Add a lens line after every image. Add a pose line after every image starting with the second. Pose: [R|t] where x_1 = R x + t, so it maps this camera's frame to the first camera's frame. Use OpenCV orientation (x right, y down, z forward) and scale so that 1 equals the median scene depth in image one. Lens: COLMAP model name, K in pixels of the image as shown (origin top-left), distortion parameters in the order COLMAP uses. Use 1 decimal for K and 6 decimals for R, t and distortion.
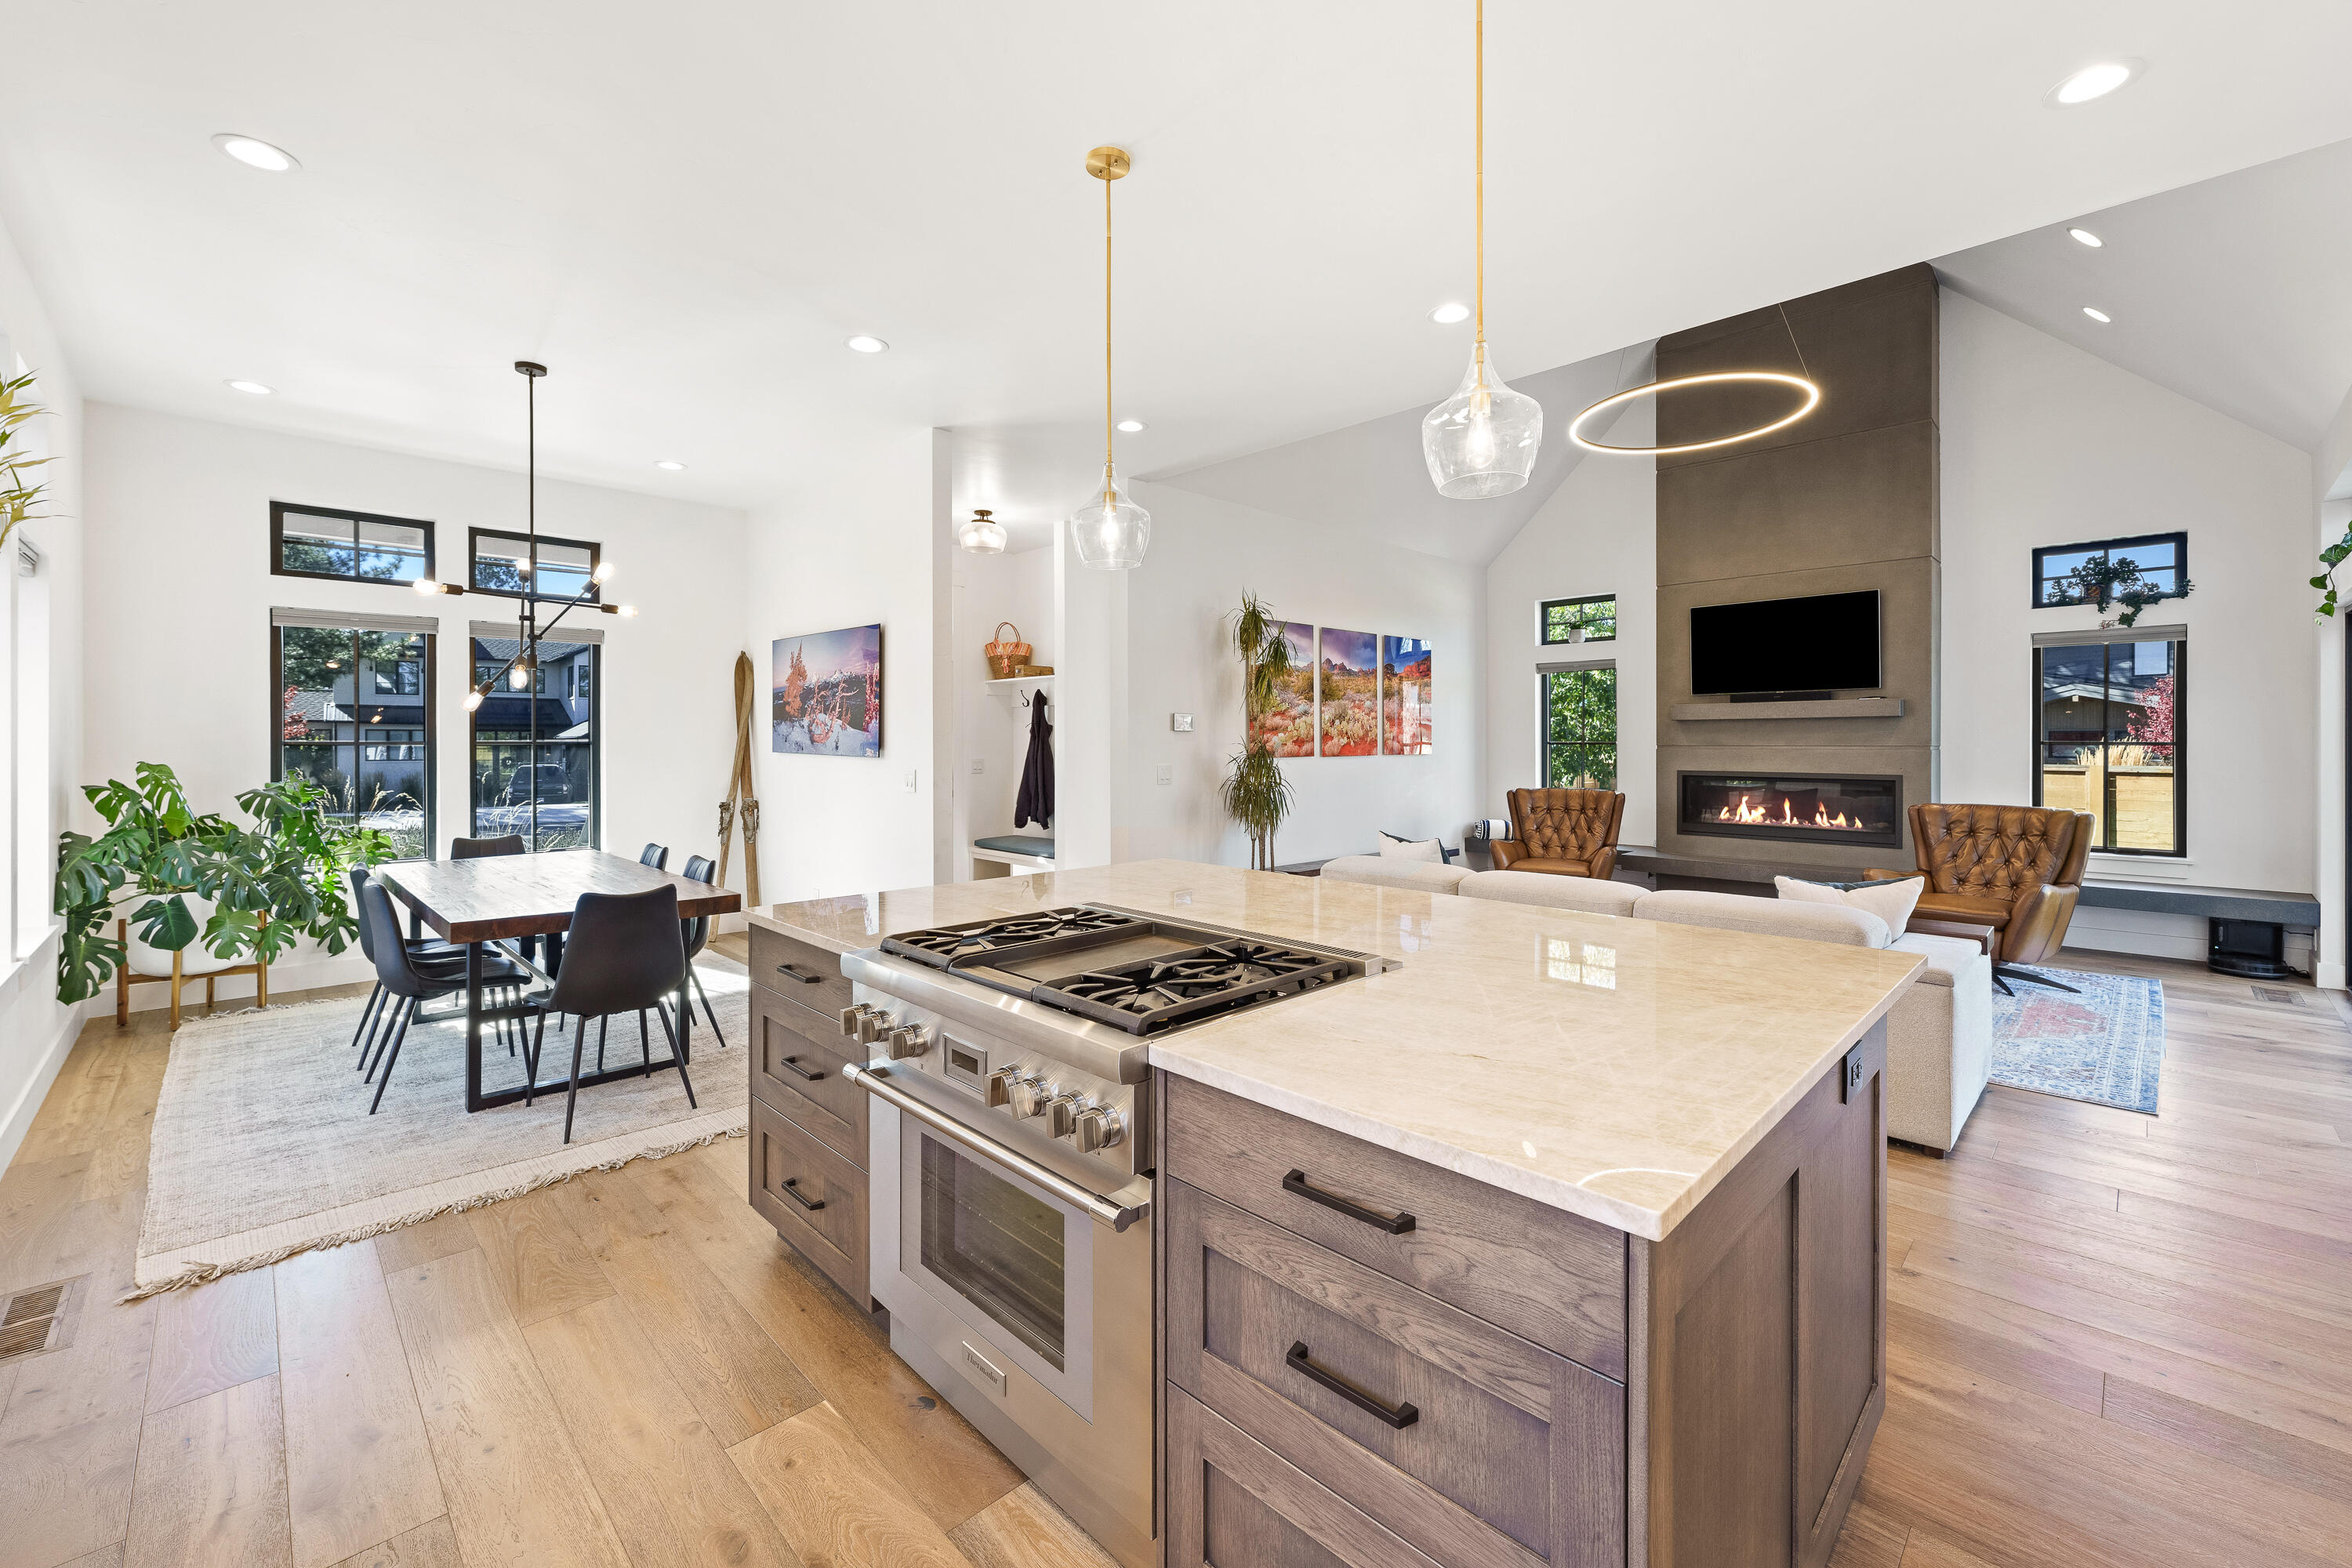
lens RADIAL K [[968.4, 0, 1145.2], [0, 968.4, 736.0], [0, 0, 1]] dist [-0.000908, 0.001236]
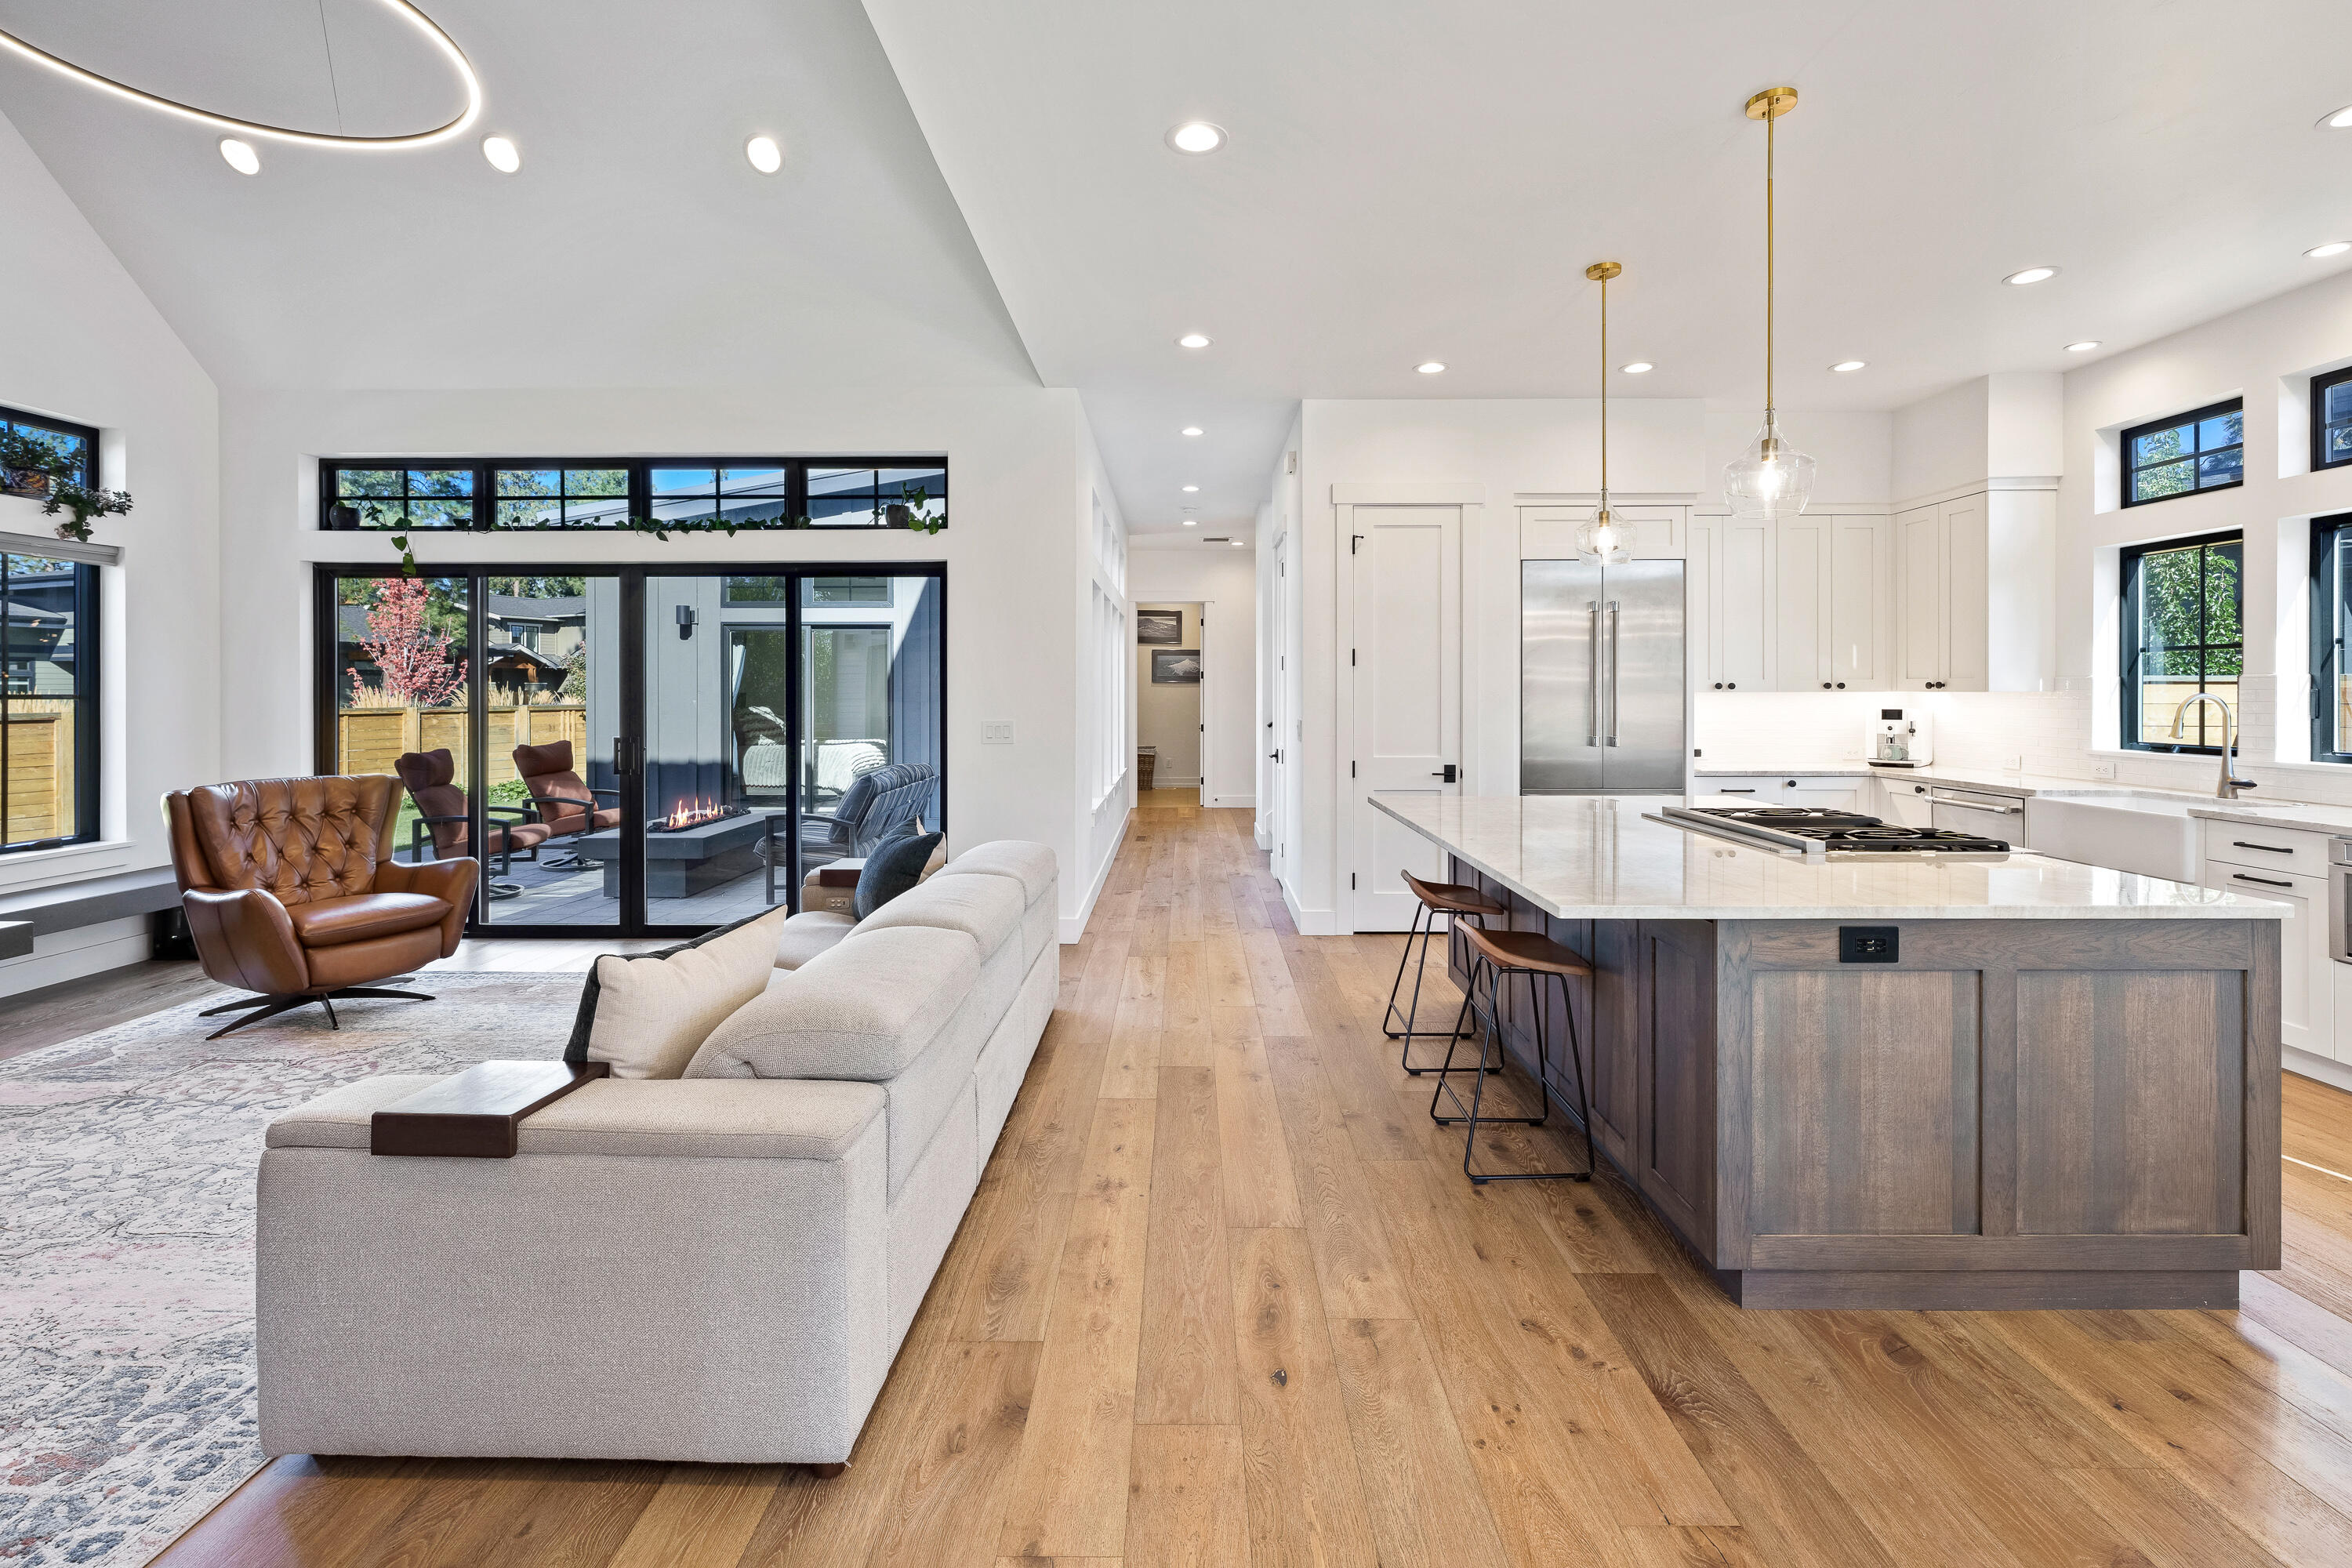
lens RADIAL K [[1036.1, 0, 1159.3], [0, 1036.1, 694.9], [0, 0, 1]] dist [-0.007934, 0.001275]
pose [[-0.717598, -0.002399, 0.696454, -0.126486], [-0.003470, 0.999994, -0.000131, 0.003795], [-0.696449, -0.002510, -0.717602, 0.962791]]
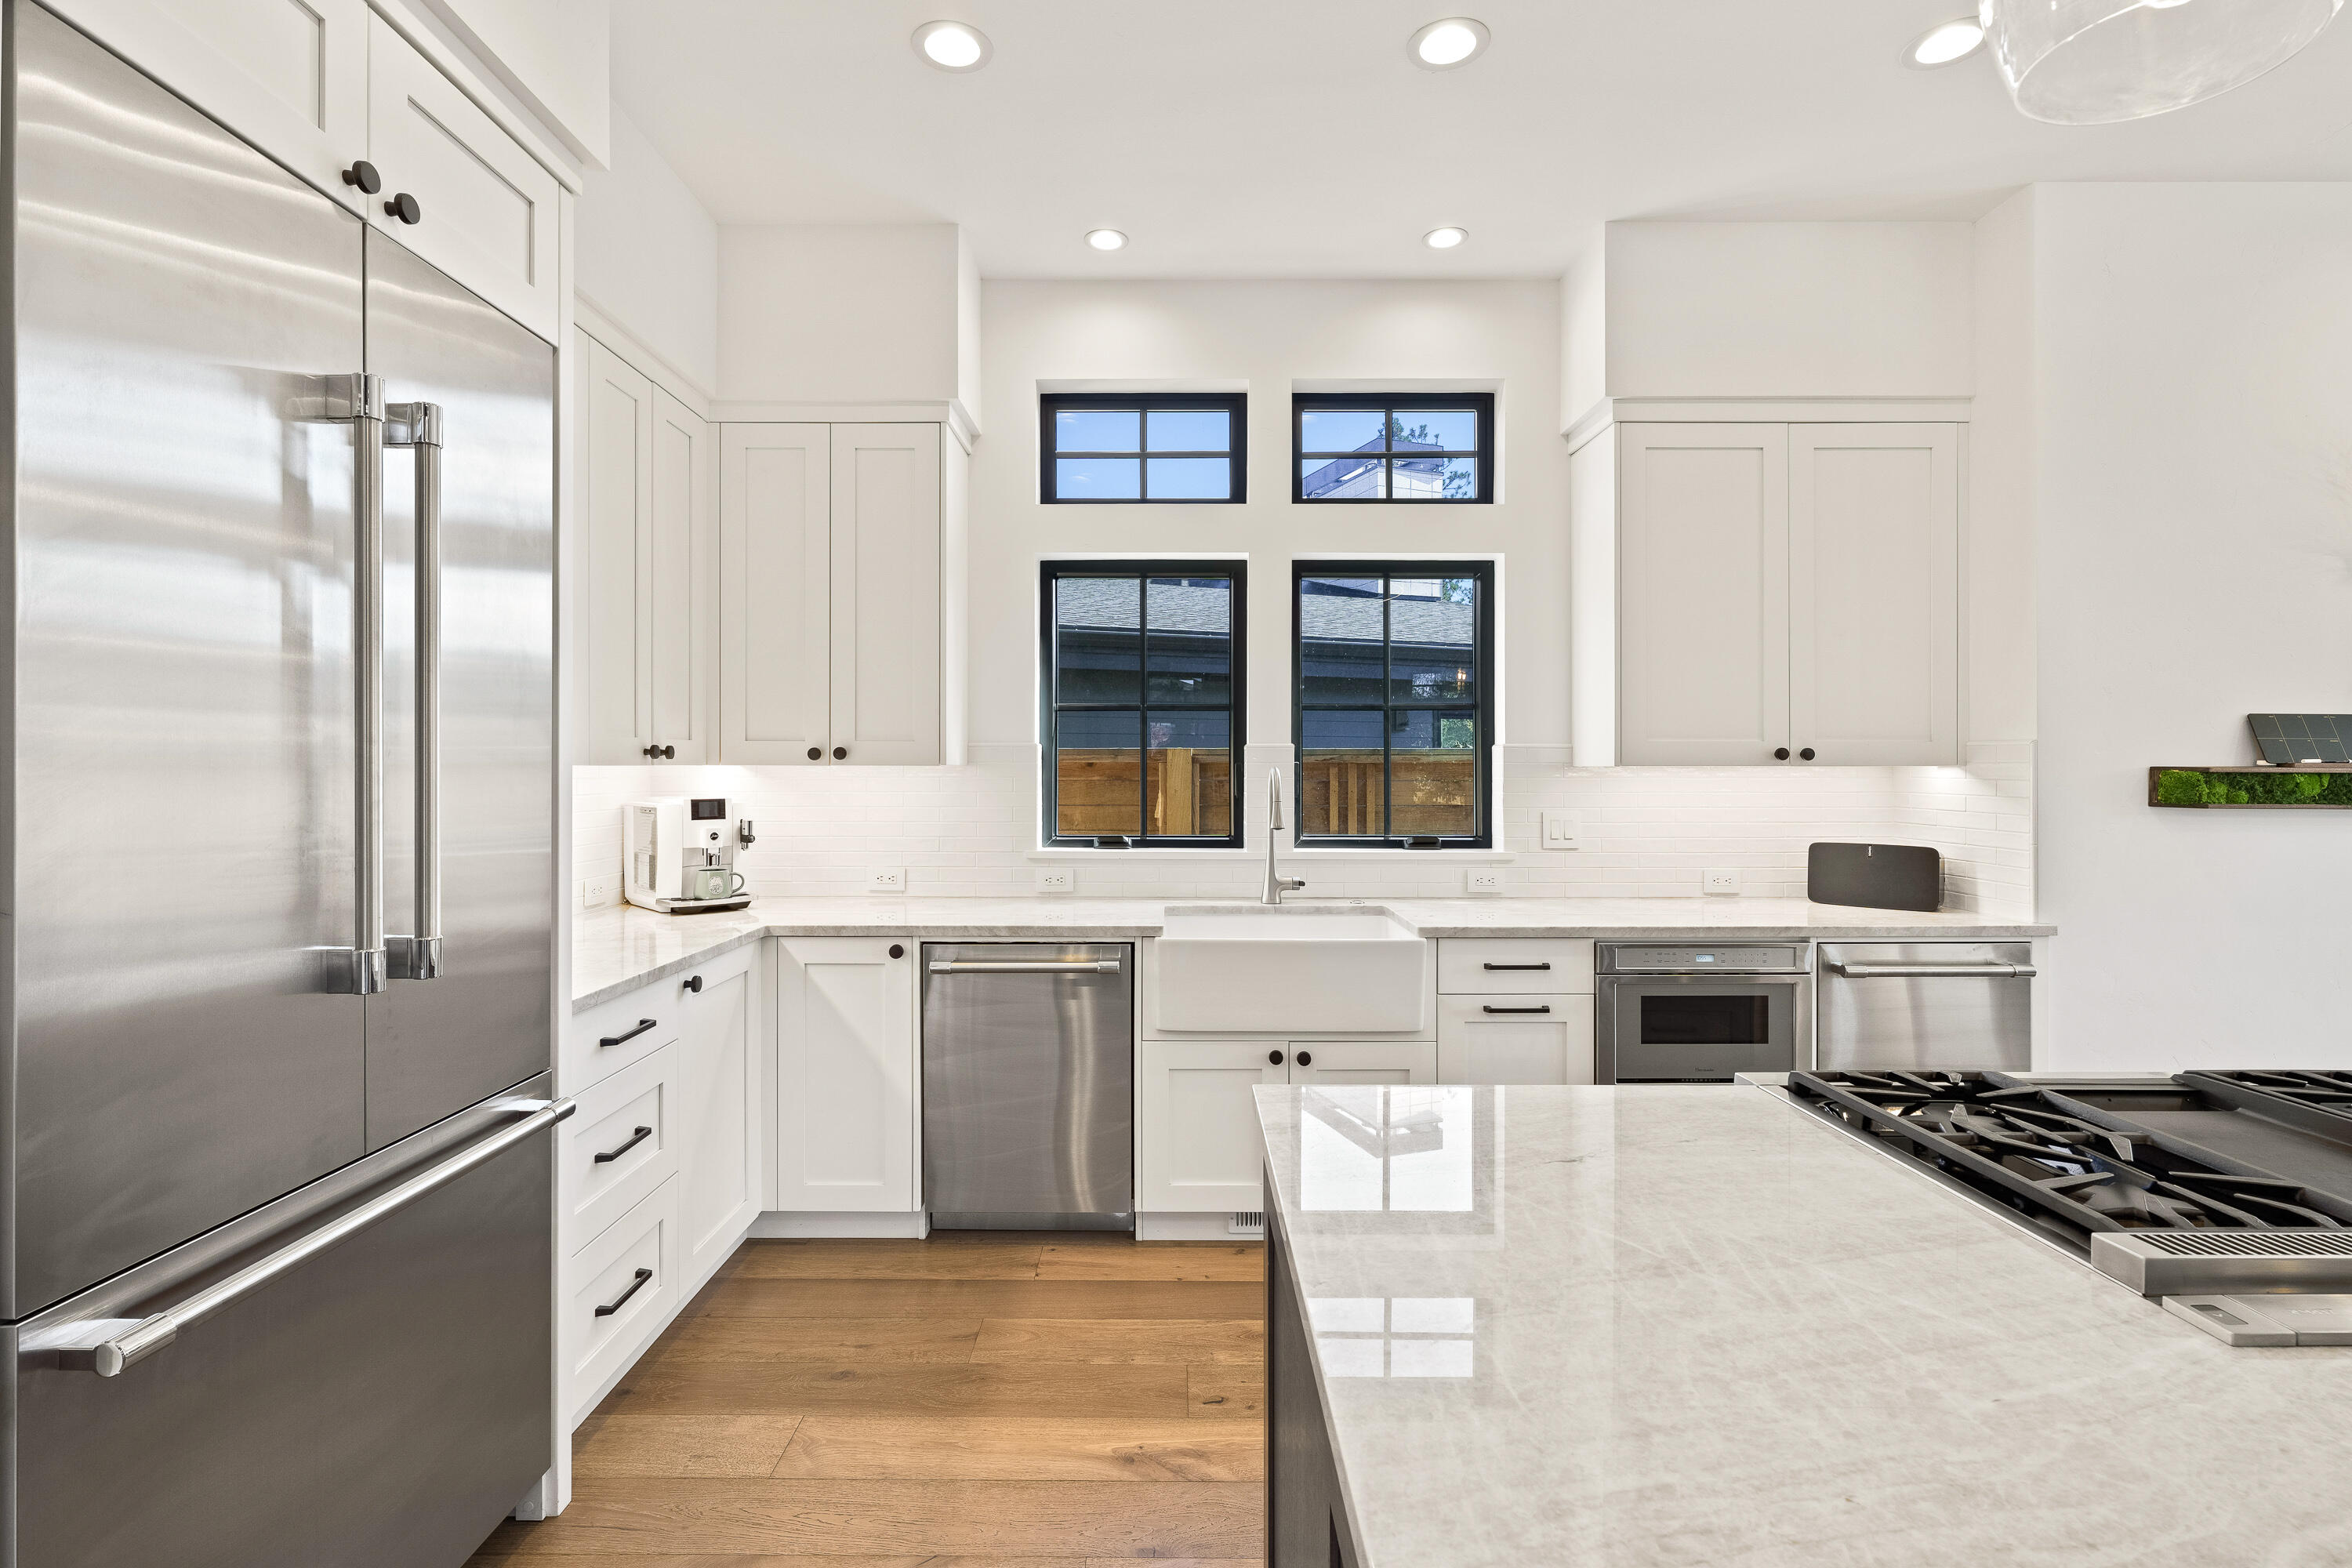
lens RADIAL K [[1090.1, 0, 1181.5], [0, 1090.1, 770.6], [0, 0, 1]] dist [-0.002177, 0.001835]
pose [[-0.683509, 0.000635, -0.729942, 0.290035], [0.003180, 0.999993, -0.002108, 0.002724], [0.729935, -0.003762, -0.683506, 0.308683]]
